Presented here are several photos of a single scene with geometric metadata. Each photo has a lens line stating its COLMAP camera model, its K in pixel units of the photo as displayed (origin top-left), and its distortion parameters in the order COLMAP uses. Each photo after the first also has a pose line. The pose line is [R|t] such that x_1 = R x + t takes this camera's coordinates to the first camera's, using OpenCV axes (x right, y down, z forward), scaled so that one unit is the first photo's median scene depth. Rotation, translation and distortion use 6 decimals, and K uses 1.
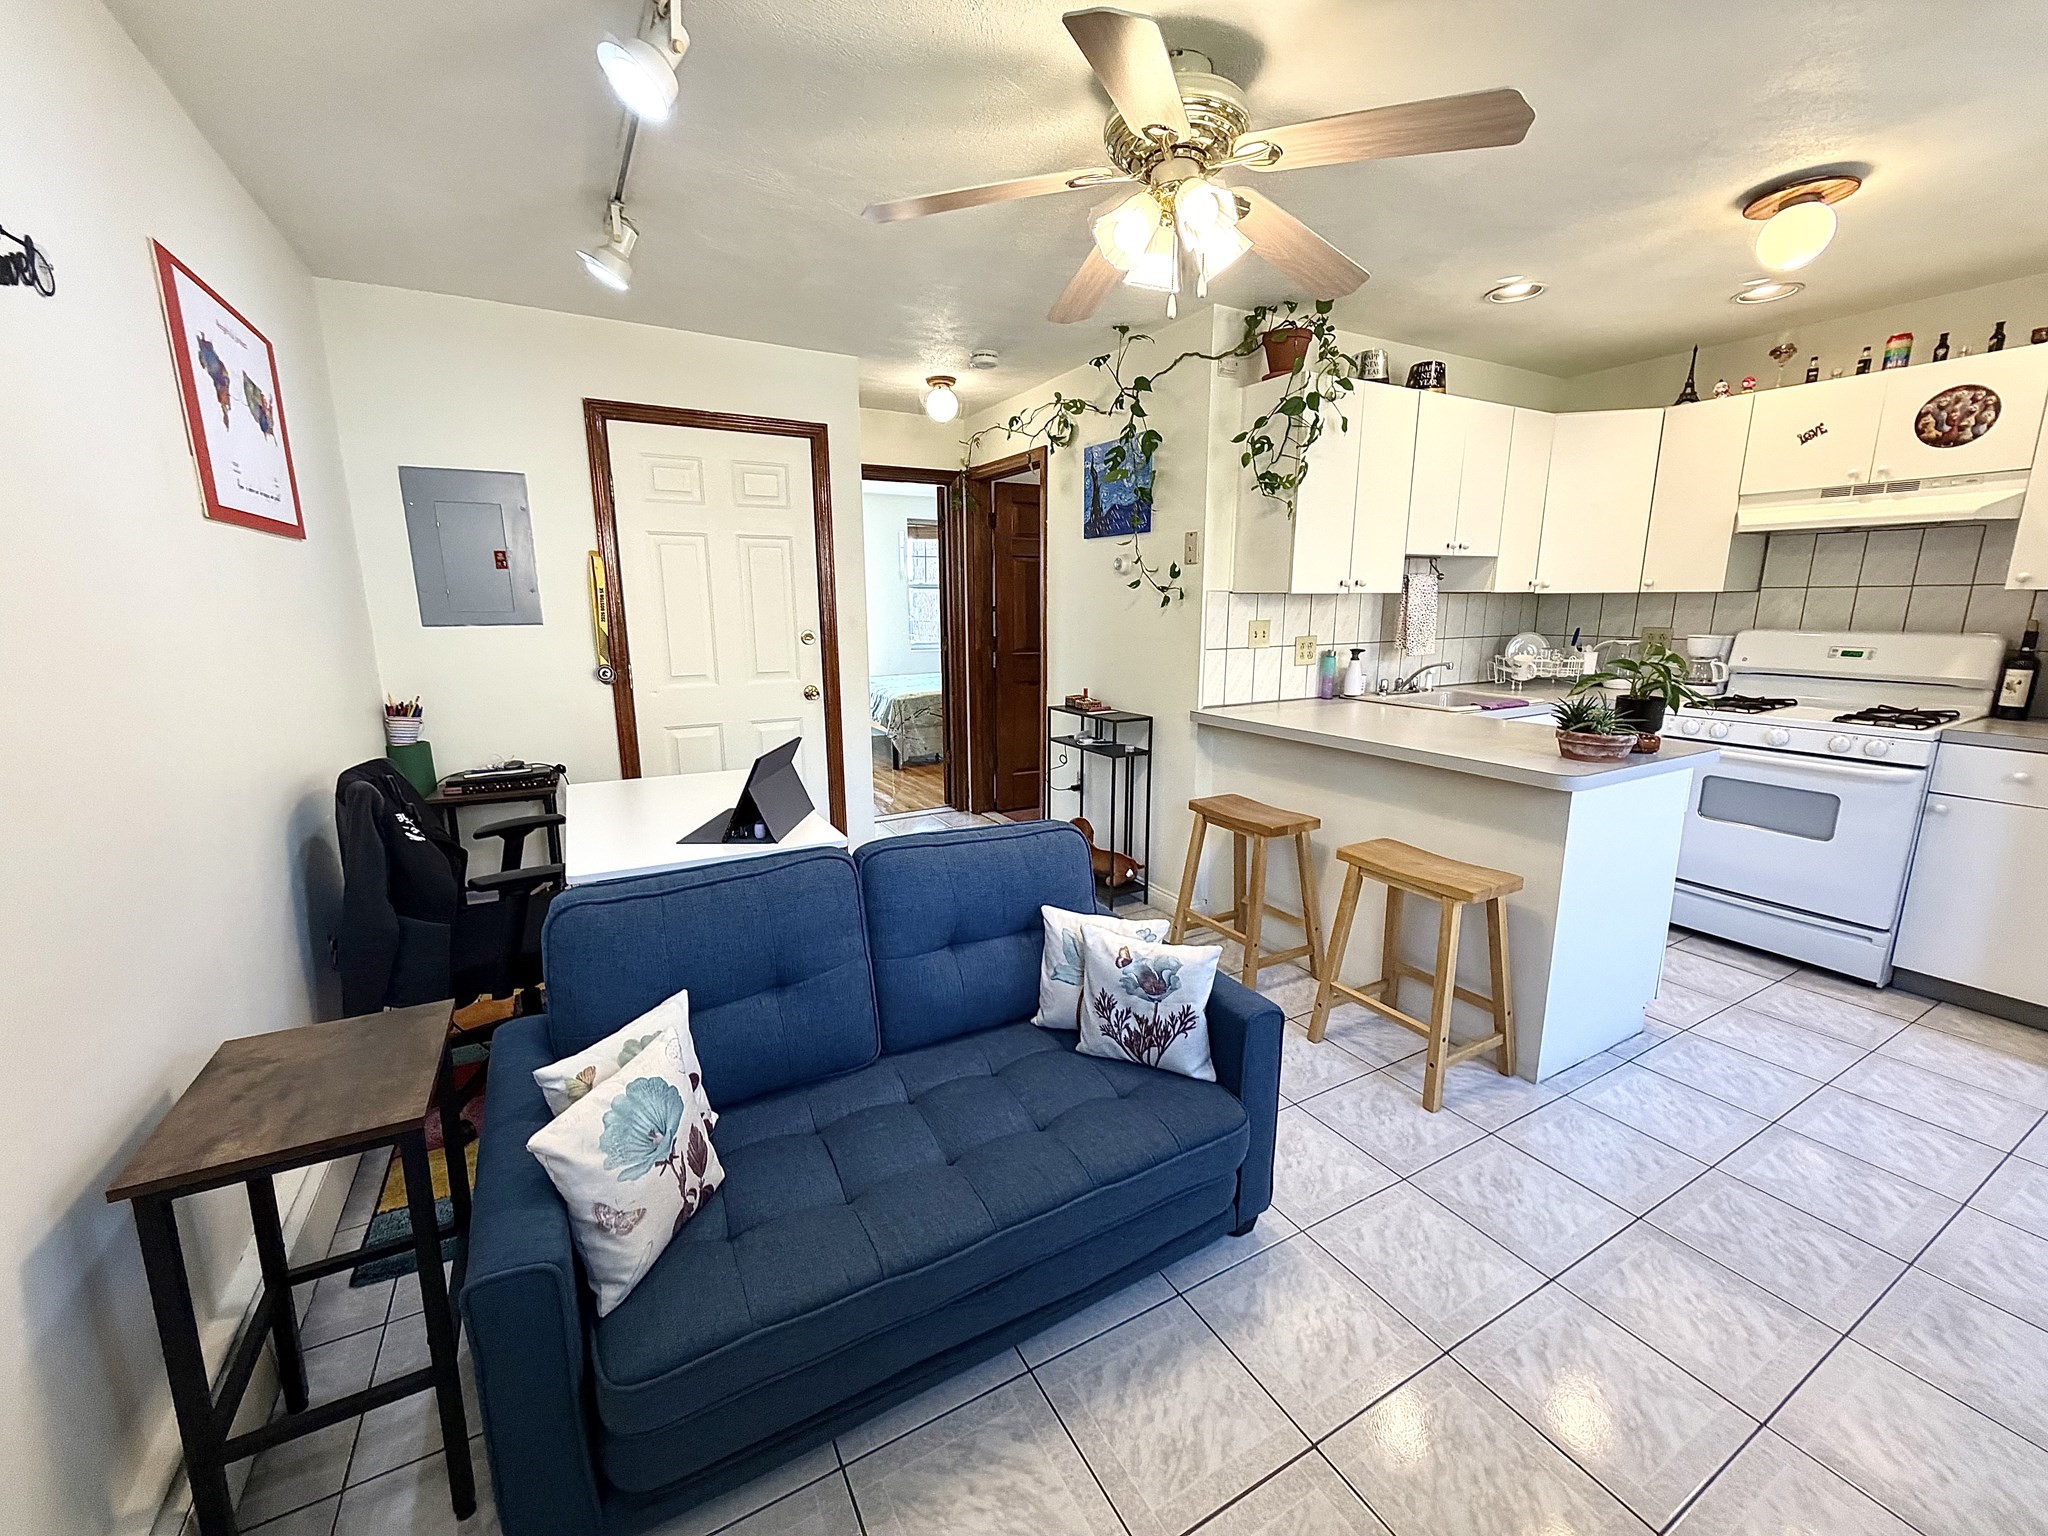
lens RADIAL K [[826.3, 0, 1024.0], [0, 826.3, 768.0], [0, 0, 1]] dist [-0.001783, -0.000098]
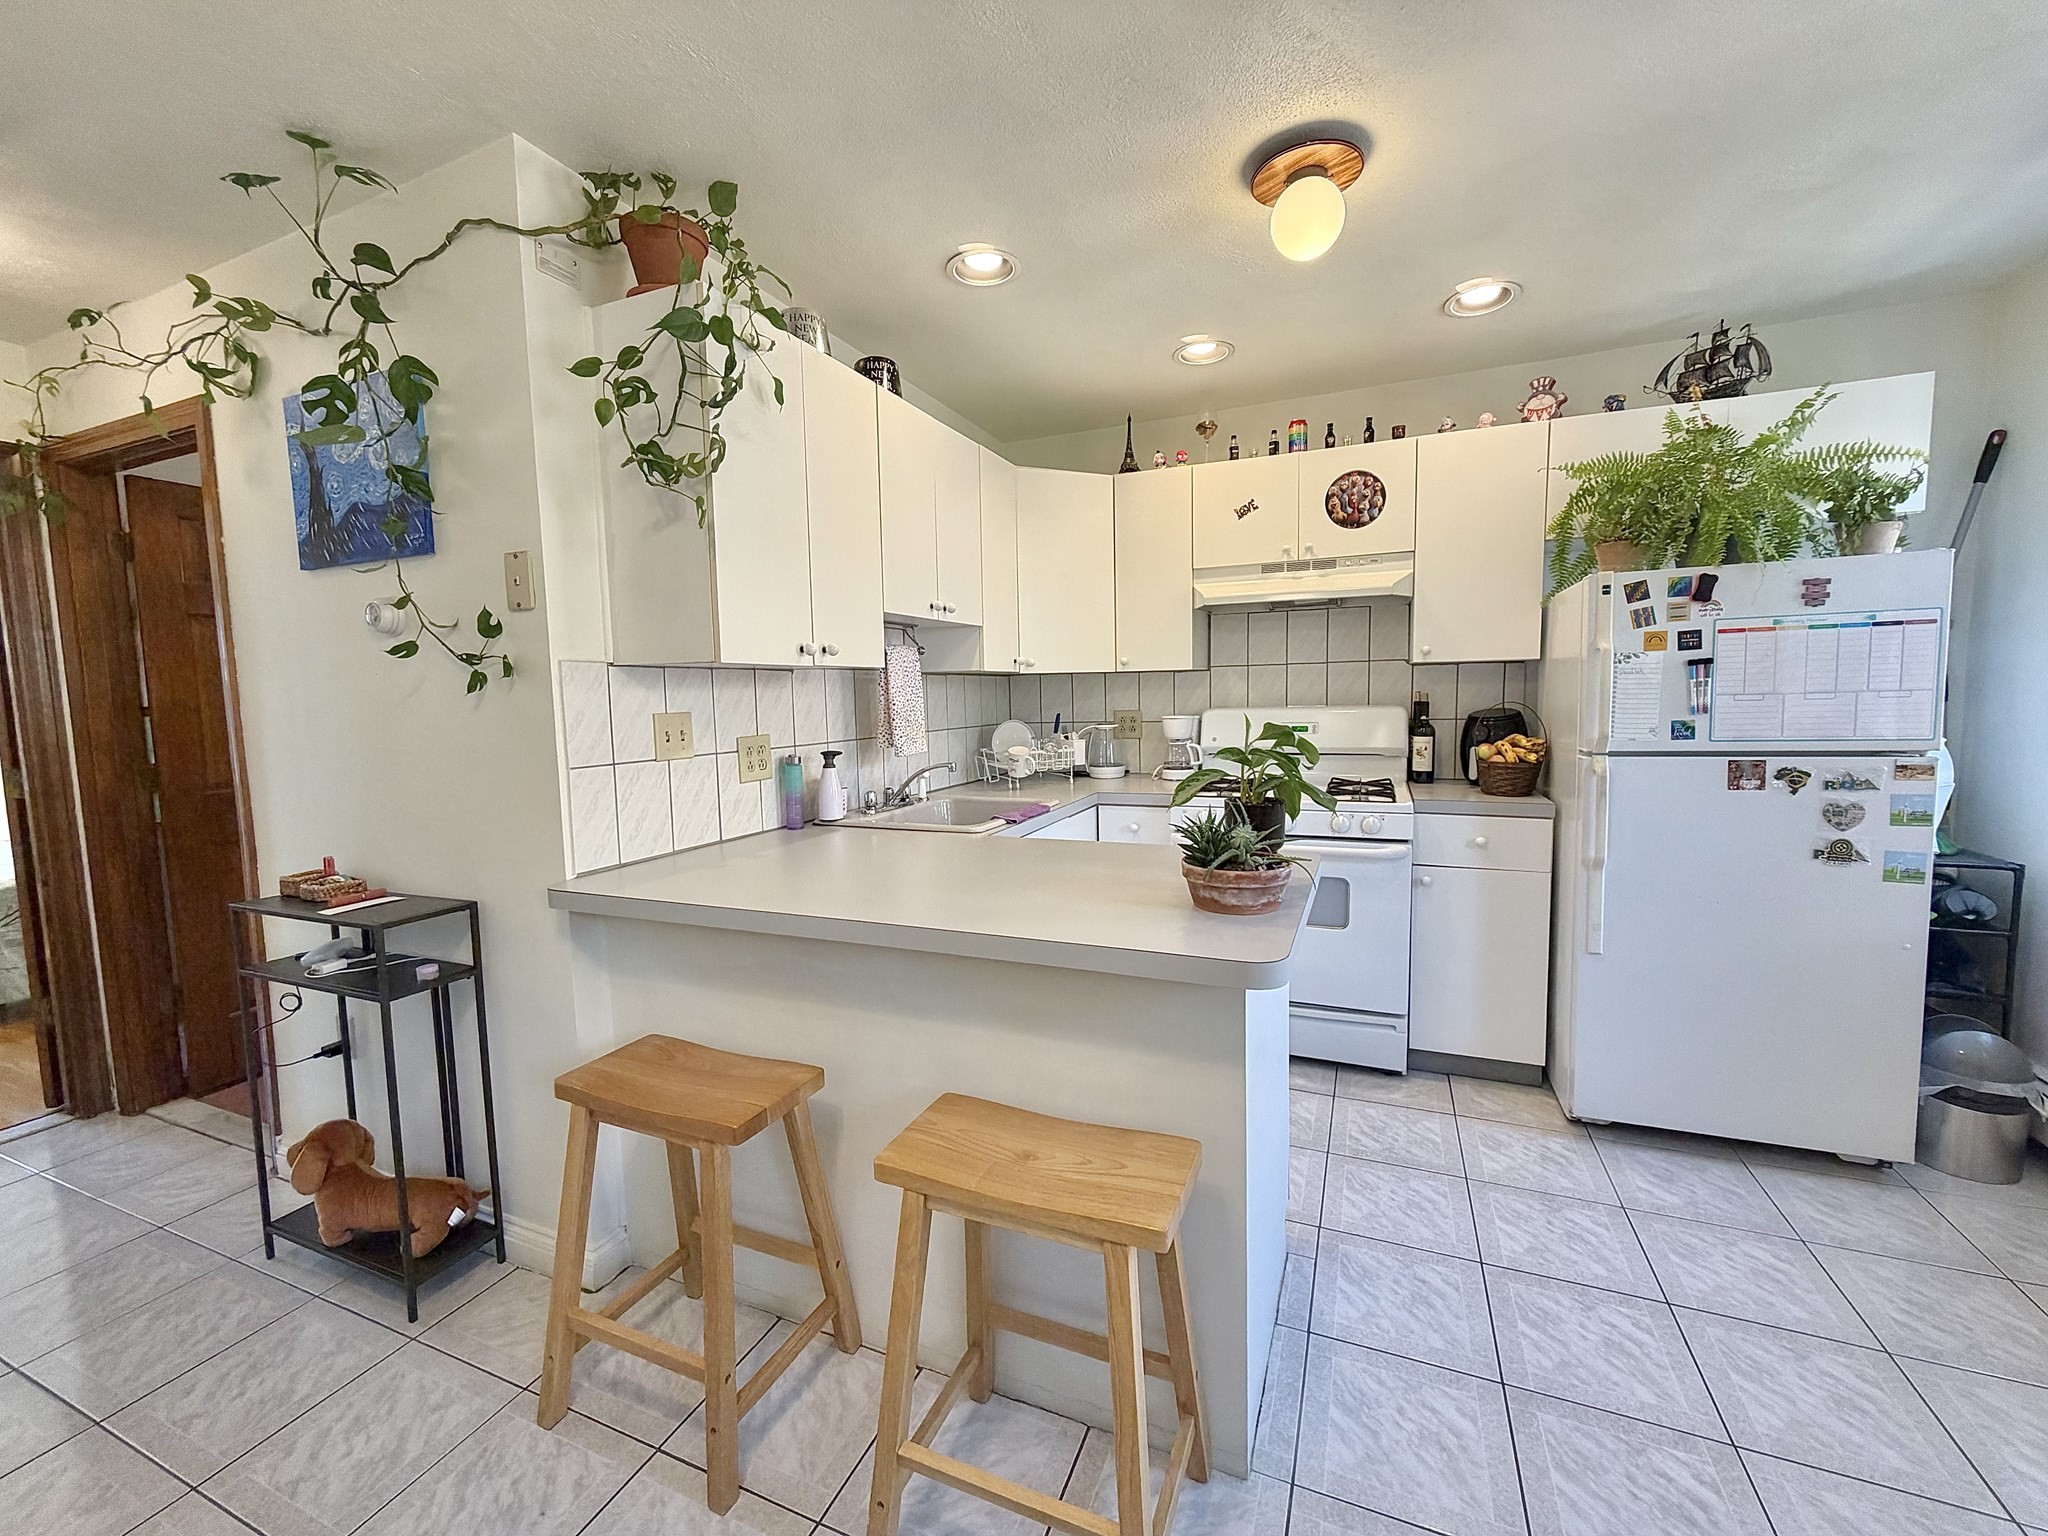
lens RADIAL K [[805.1, 0, 1029.7], [0, 805.1, 764.5], [0, 0, 1]] dist [0.001606, 0.000113]
pose [[0.784727, -0.065874, 0.616331, 0.135686], [0.141890, 0.987025, -0.075164, -0.066198], [-0.603382, 0.146435, 0.783892, 0.421655]]
